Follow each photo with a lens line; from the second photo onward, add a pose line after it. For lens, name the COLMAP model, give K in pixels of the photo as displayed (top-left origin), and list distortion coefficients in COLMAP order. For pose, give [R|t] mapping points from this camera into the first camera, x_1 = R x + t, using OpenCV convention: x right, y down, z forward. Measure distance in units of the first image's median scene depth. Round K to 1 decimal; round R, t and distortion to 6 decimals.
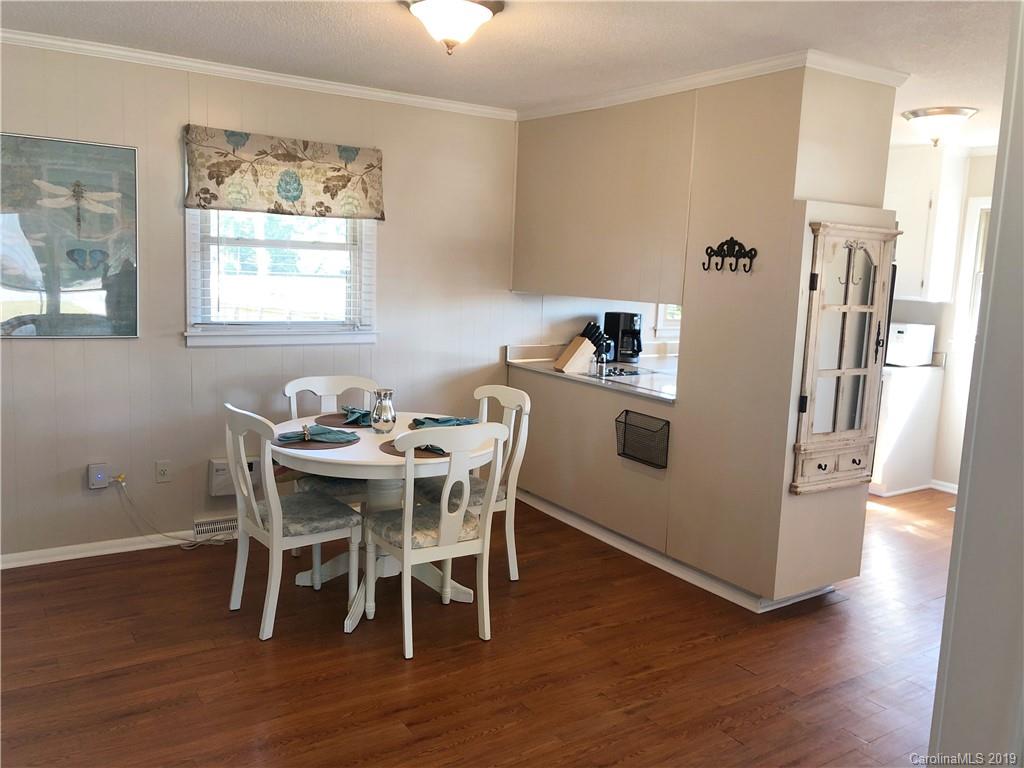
lens RADIAL K [[836.6, 0, 485.4], [0, 836.6, 380.7], [0, 0, 1]] dist [0.096607, -0.141065]
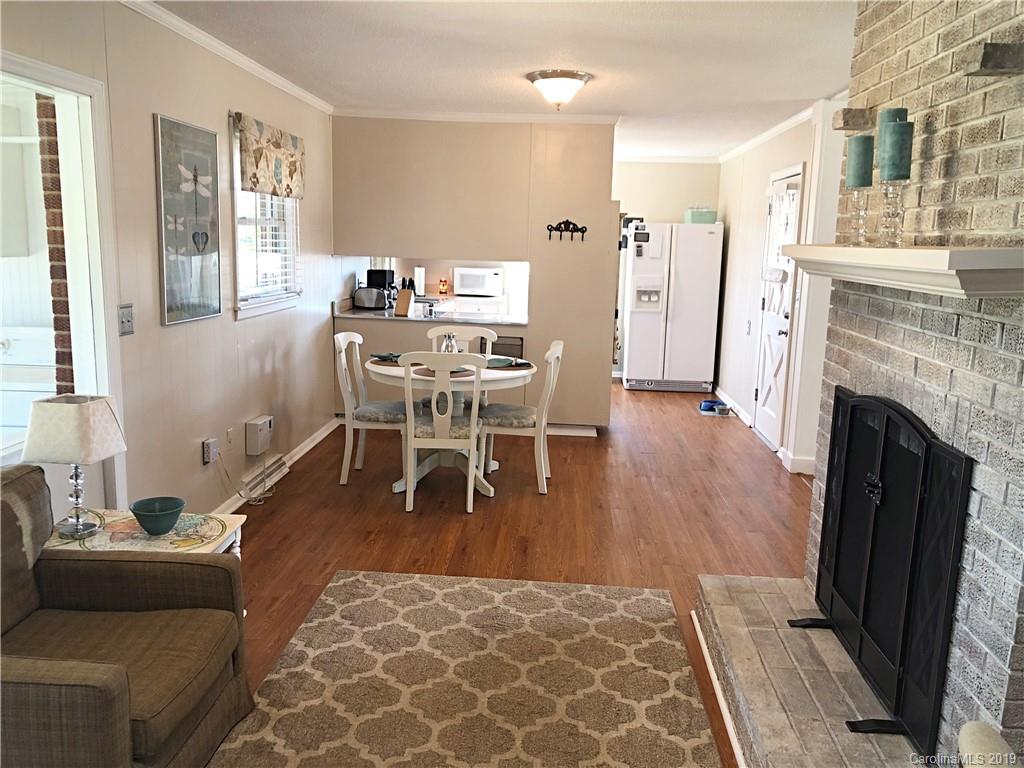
lens RADIAL K [[839.4, 0, 514.5], [0, 839.4, 383.8], [0, 0, 1]] dist [0.023309, -0.012084]
pose [[0.598762, -0.155263, 0.785733, -1.096318], [0.106542, 0.987752, 0.113993, -0.049112], [-0.793809, 0.015459, 0.607971, 0.078351]]
